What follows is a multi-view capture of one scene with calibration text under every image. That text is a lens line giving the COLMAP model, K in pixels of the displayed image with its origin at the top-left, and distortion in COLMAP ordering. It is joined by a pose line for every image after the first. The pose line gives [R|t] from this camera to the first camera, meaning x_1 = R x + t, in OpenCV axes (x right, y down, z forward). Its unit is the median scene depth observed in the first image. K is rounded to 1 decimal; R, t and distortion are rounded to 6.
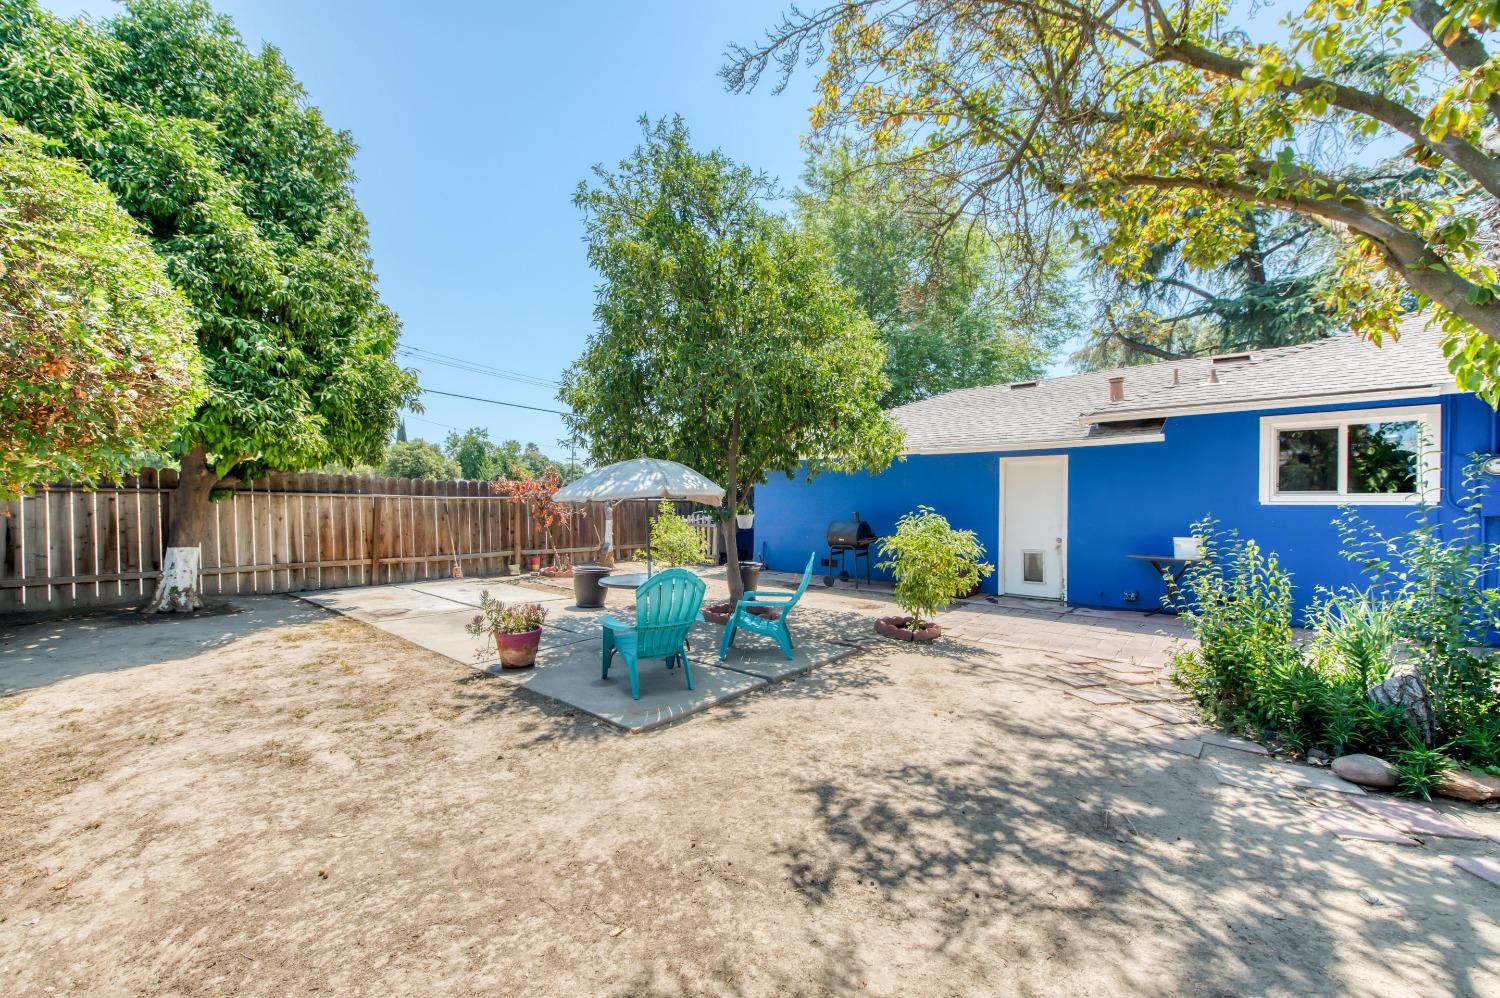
lens RADIAL K [[586.6, 0, 748.1], [0, 586.6, 504.7], [0, 0, 1]] dist [0.003509, -0.000016]
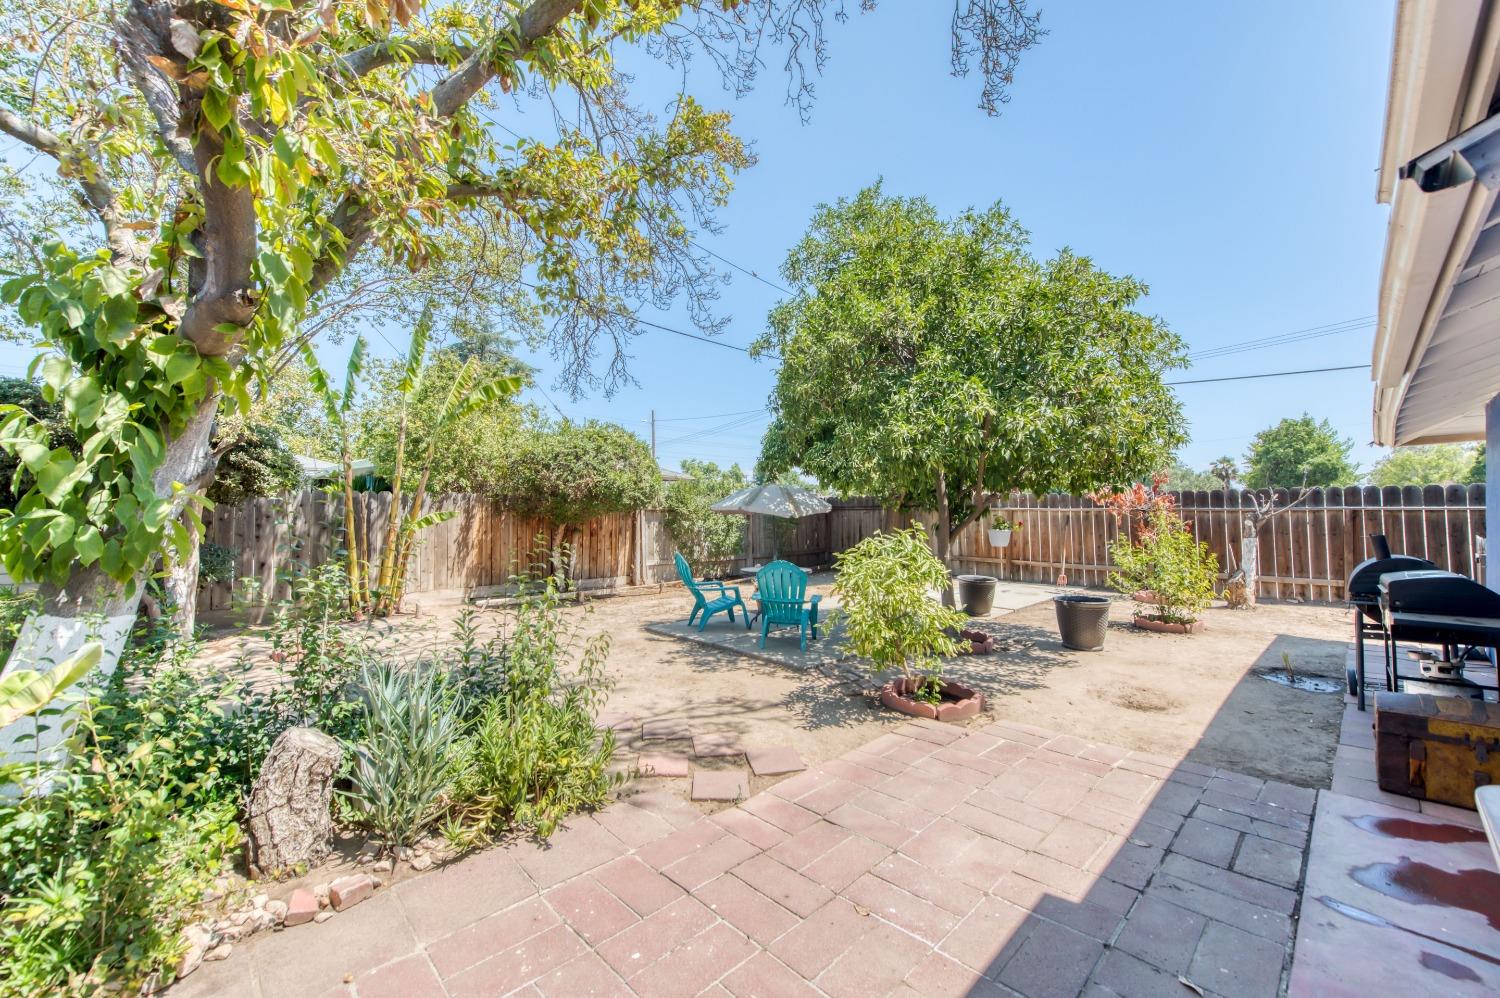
lens RADIAL K [[586.6, 0, 748.1], [0, 586.6, 504.7], [0, 0, 1]] dist [0.003509, -0.000016]
pose [[-0.085301, -0.010708, -0.996298, 1.140639], [-0.007663, 0.999920, -0.010091, -0.010936], [0.996326, 0.006774, -0.085376, 0.982238]]
